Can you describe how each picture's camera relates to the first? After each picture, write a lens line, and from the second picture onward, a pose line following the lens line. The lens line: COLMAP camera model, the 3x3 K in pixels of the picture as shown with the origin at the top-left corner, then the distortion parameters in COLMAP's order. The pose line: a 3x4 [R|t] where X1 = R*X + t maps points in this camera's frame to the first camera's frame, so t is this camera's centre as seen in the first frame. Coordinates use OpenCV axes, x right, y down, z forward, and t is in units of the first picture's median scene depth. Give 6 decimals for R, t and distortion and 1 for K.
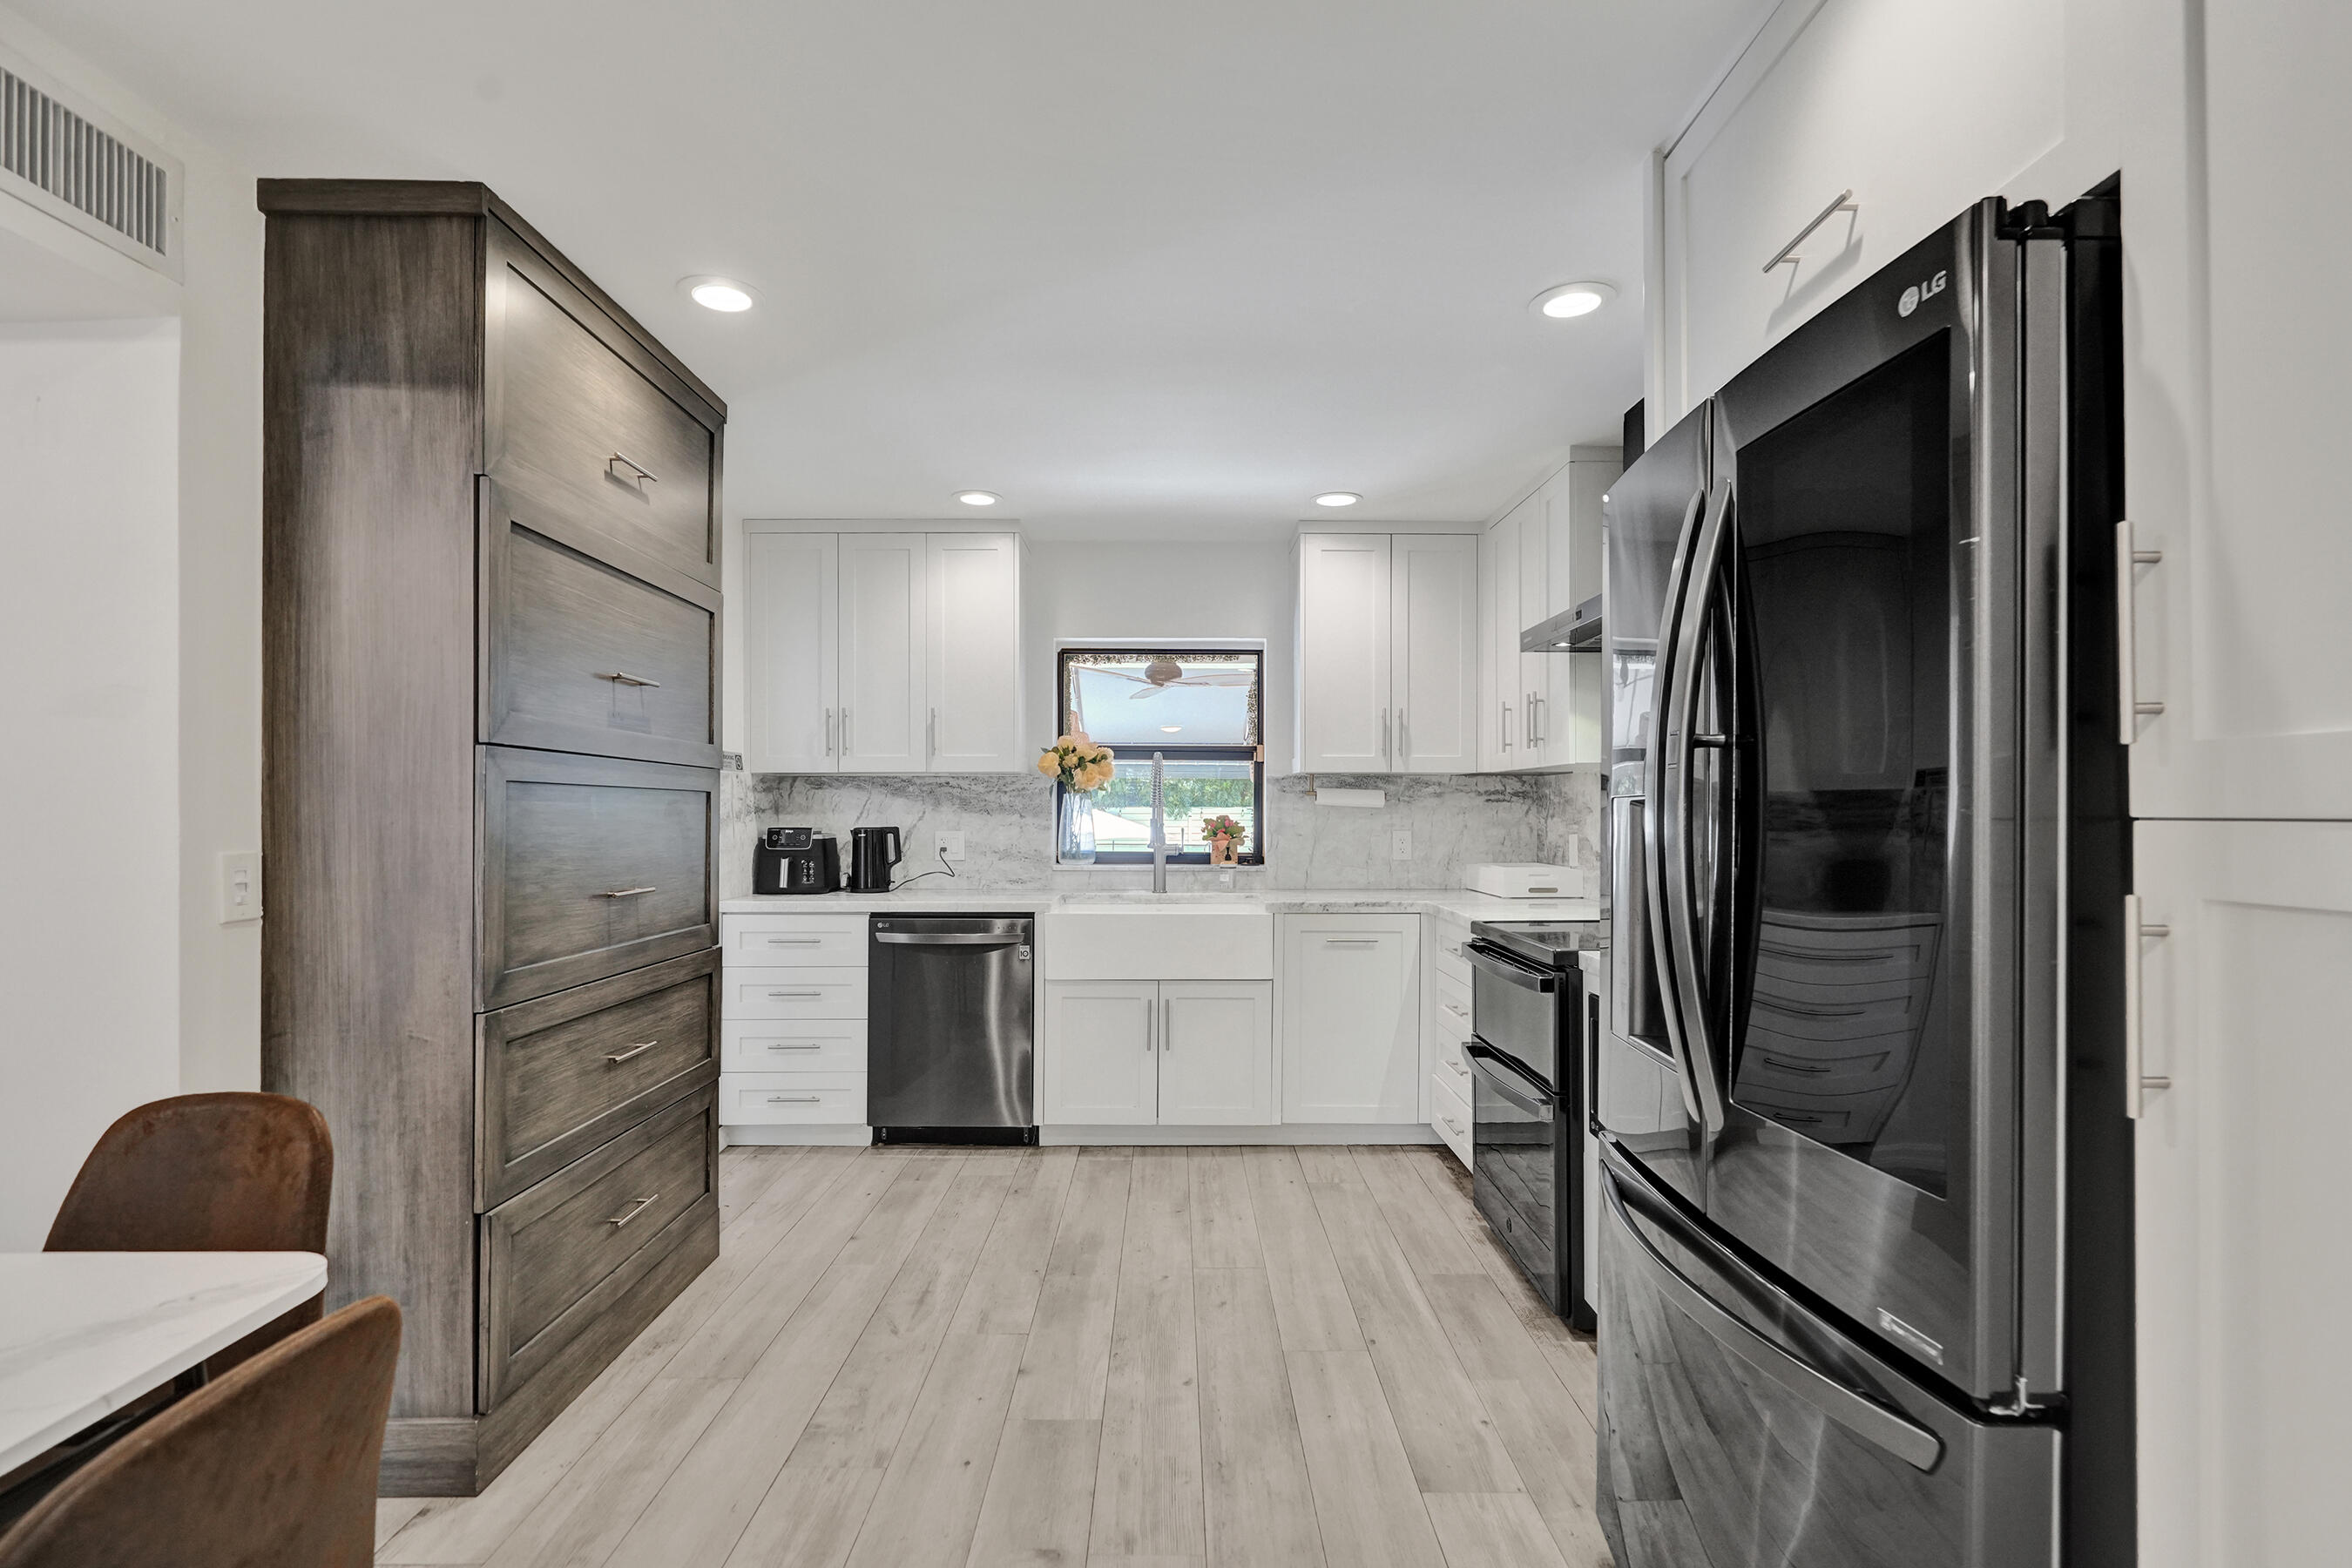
lens RADIAL K [[1083.7, 0, 1166.5], [0, 1083.7, 805.3], [0, 0, 1]] dist [-0.000708, 0.000606]
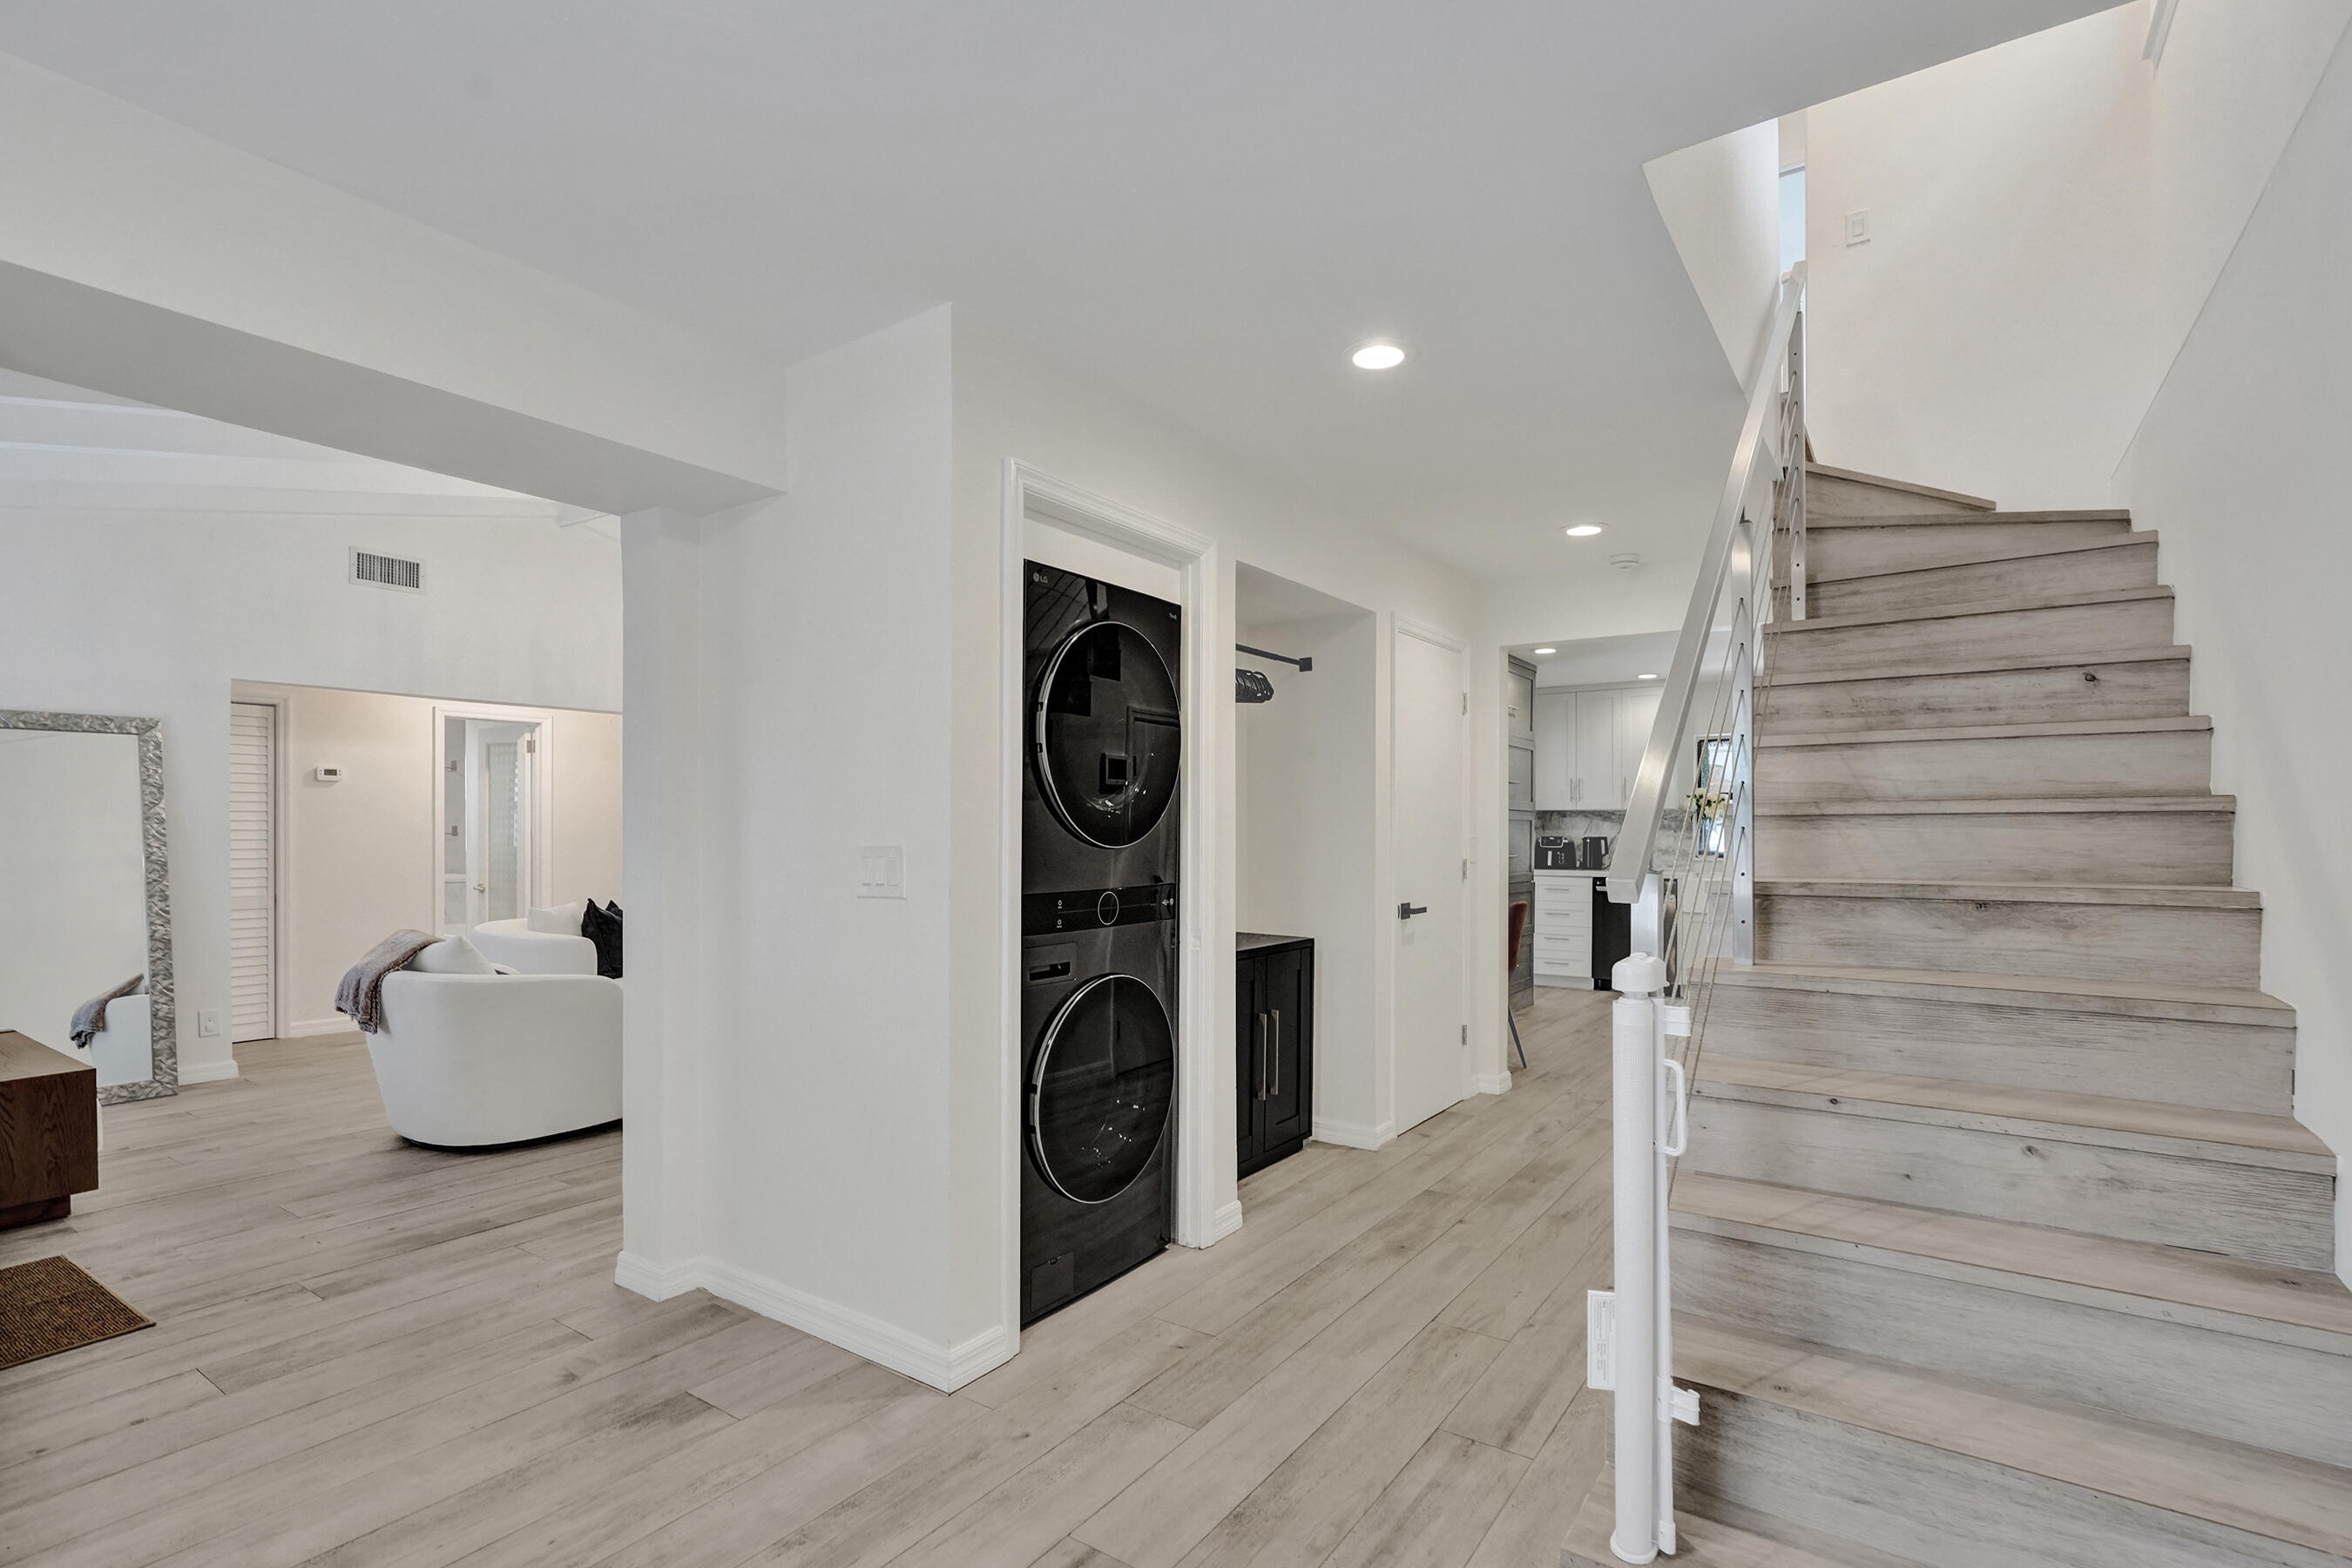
lens RADIAL K [[1097.8, 0, 1183.0], [0, 1097.8, 830.2], [0, 0, 1]] dist [-0.001470, 0.000035]
pose [[0.822561, 0.002593, -0.568671, 0.286730], [-0.000611, 0.999993, 0.003676, 0.001160], [0.568677, -0.002676, 0.822557, -1.218985]]
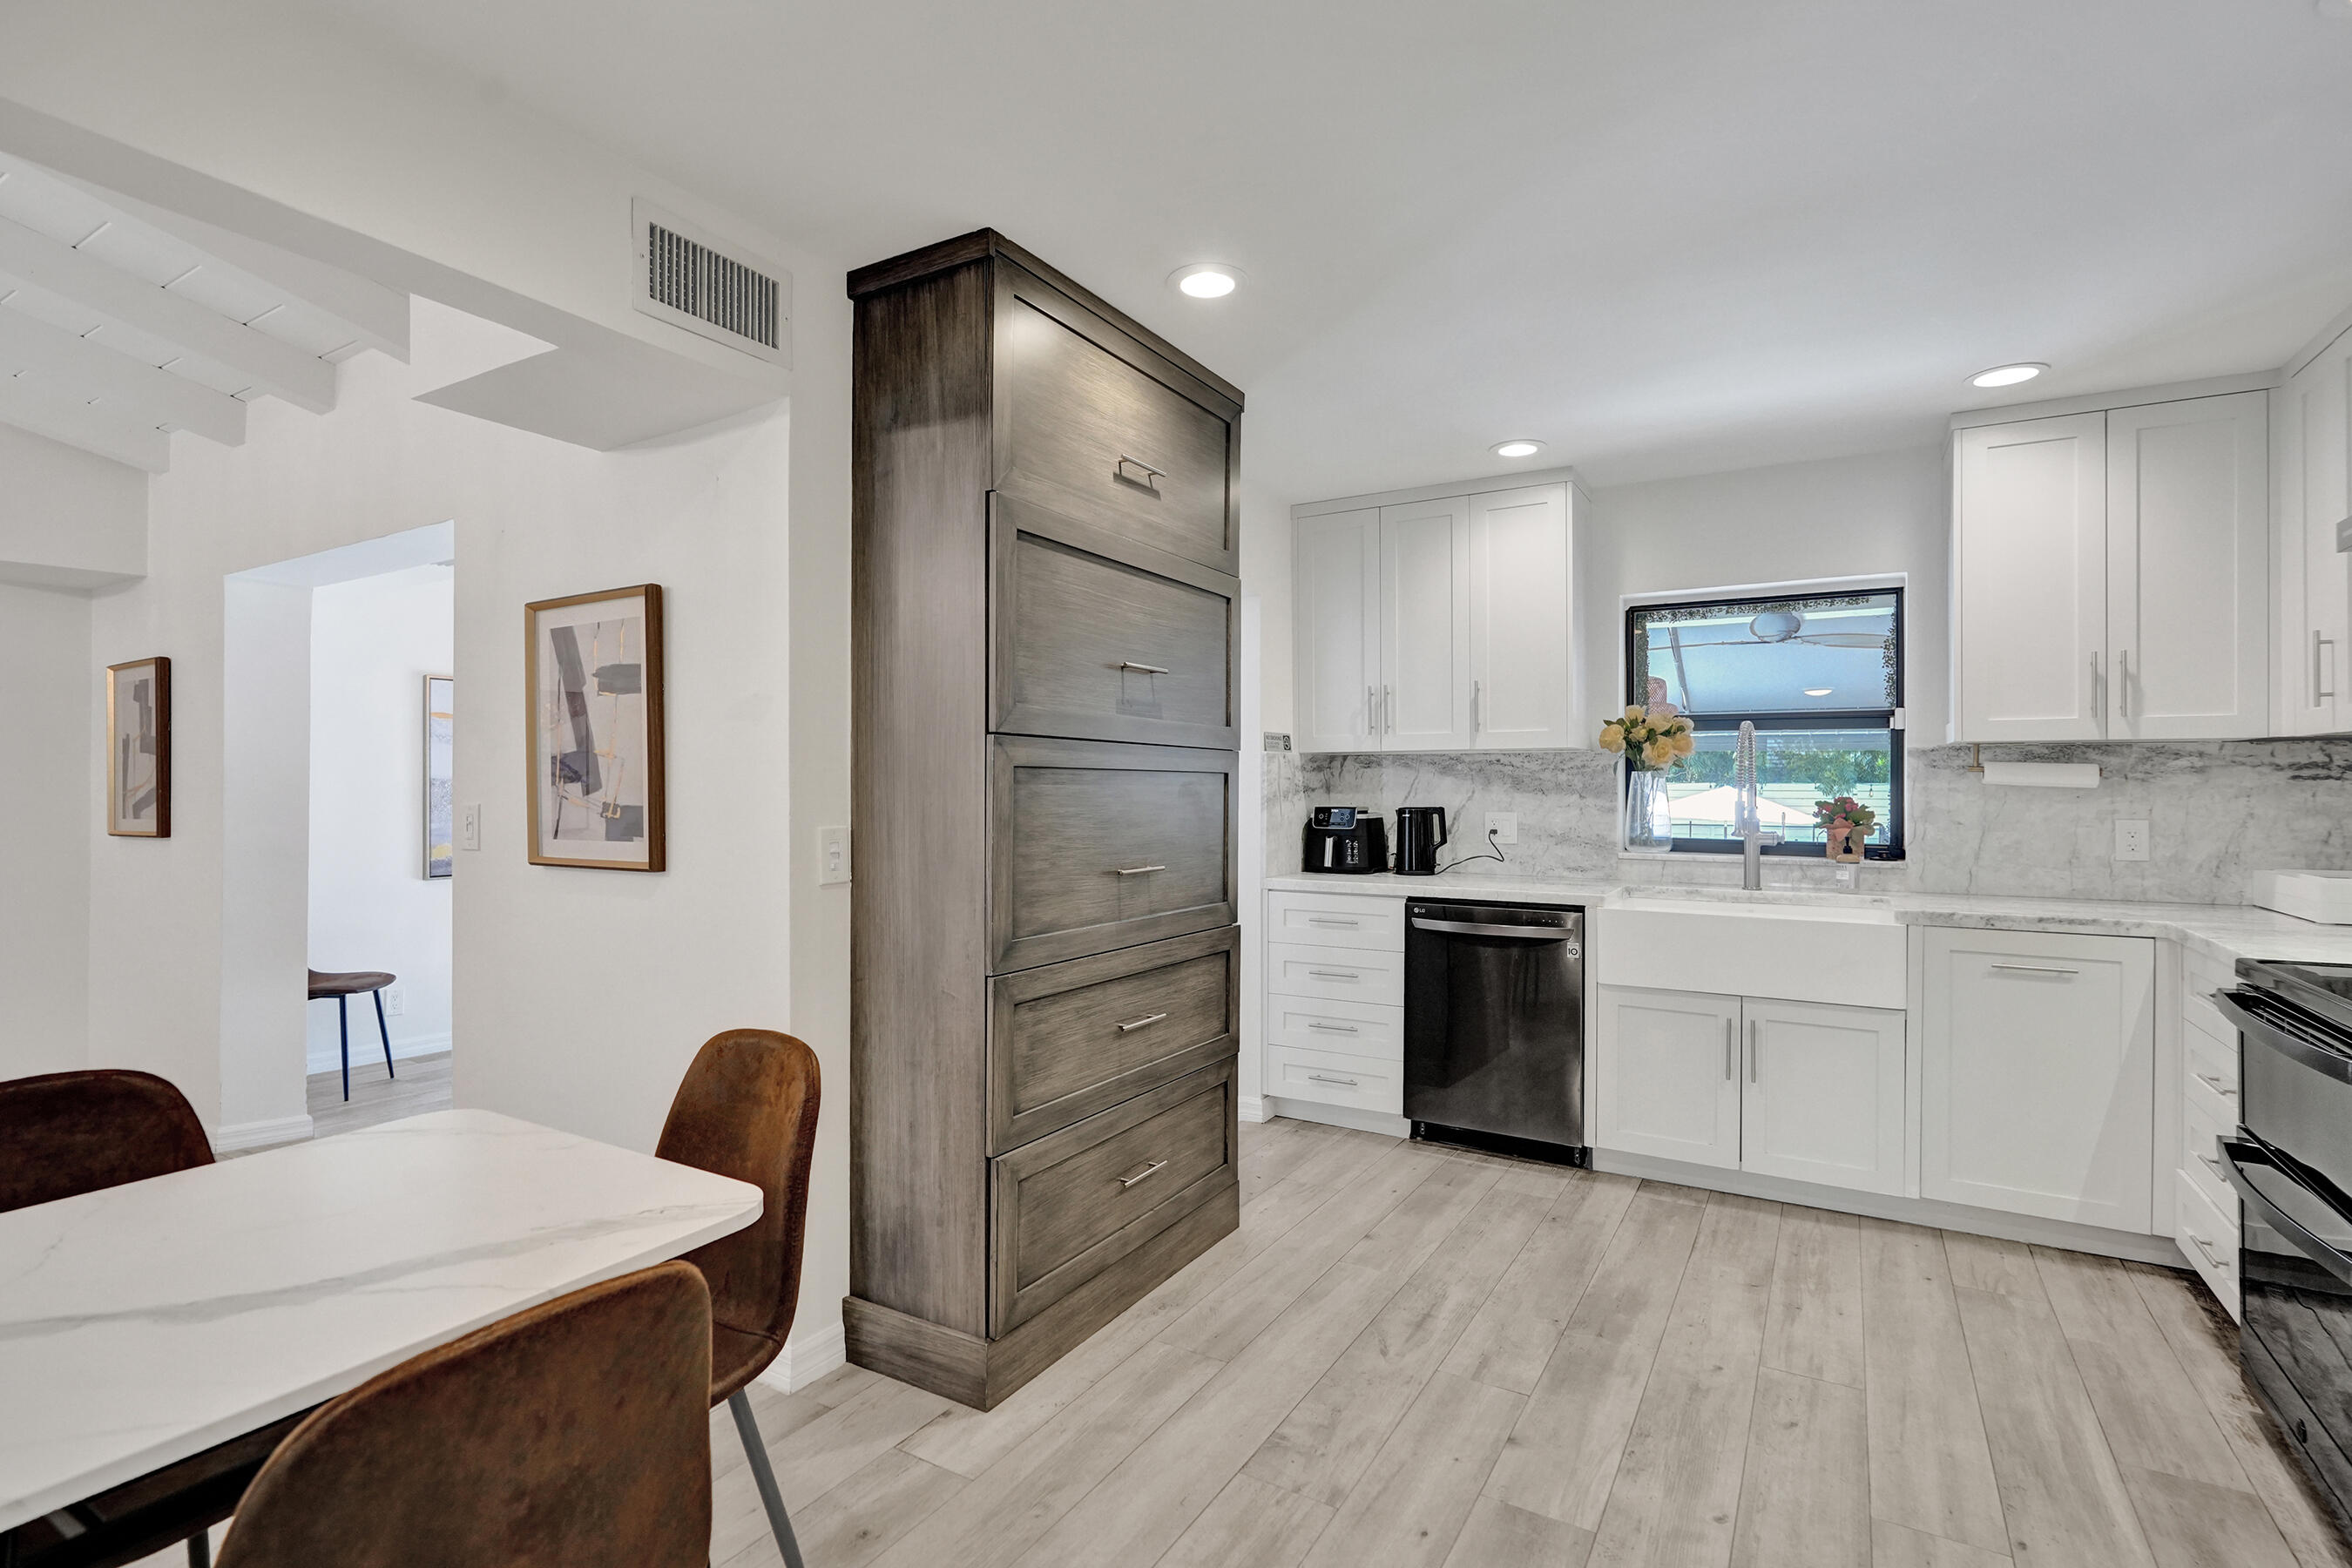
lens RADIAL K [[1084.8, 0, 1193.7], [0, 1084.8, 779.6], [0, 0, 1]] dist [-0.004211, 0.000520]
pose [[0.860880, -0.002128, -0.508803, 0.054434], [0.001596, 0.999998, -0.001481, -0.003772], [0.508805, 0.000463, 0.860882, 0.074528]]
